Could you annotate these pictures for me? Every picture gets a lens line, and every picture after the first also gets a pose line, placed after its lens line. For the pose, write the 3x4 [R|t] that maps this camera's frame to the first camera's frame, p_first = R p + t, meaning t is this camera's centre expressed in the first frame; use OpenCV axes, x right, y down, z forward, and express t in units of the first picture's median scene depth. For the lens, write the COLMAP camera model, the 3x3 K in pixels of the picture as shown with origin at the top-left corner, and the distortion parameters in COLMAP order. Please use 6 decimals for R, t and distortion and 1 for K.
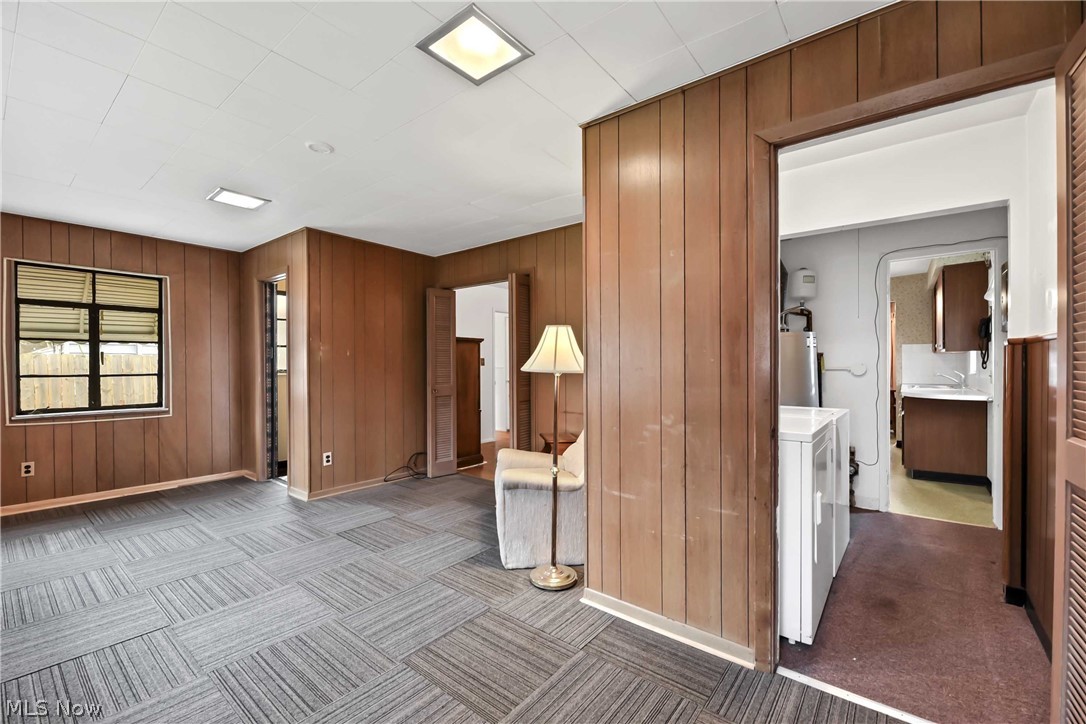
lens RADIAL K [[415.4, 0, 550.3], [0, 415.4, 365.4], [0, 0, 1]] dist [-0.001072, -0.001905]
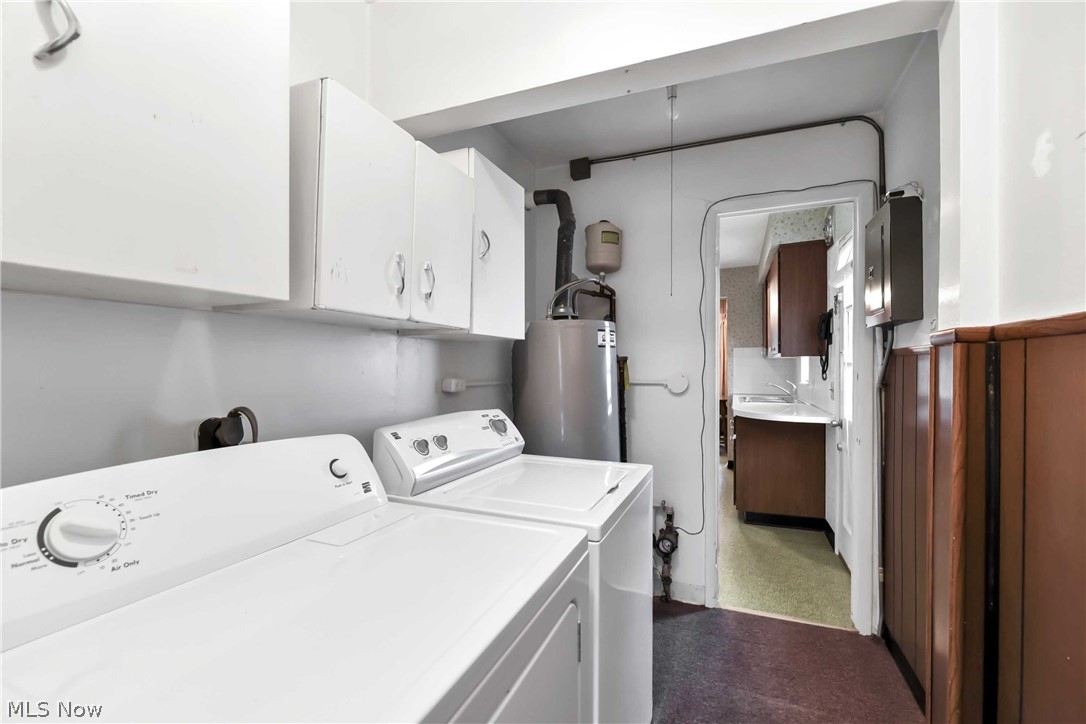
lens RADIAL K [[440.1, 0, 548.7], [0, 440.1, 365.7], [0, 0, 1]] dist [-0.004005, -0.000622]
pose [[0.952714, 0.003647, 0.303848, 0.307617], [-0.002332, 0.999986, -0.004690, -0.012541], [-0.303861, 0.003760, 0.952709, 0.368640]]
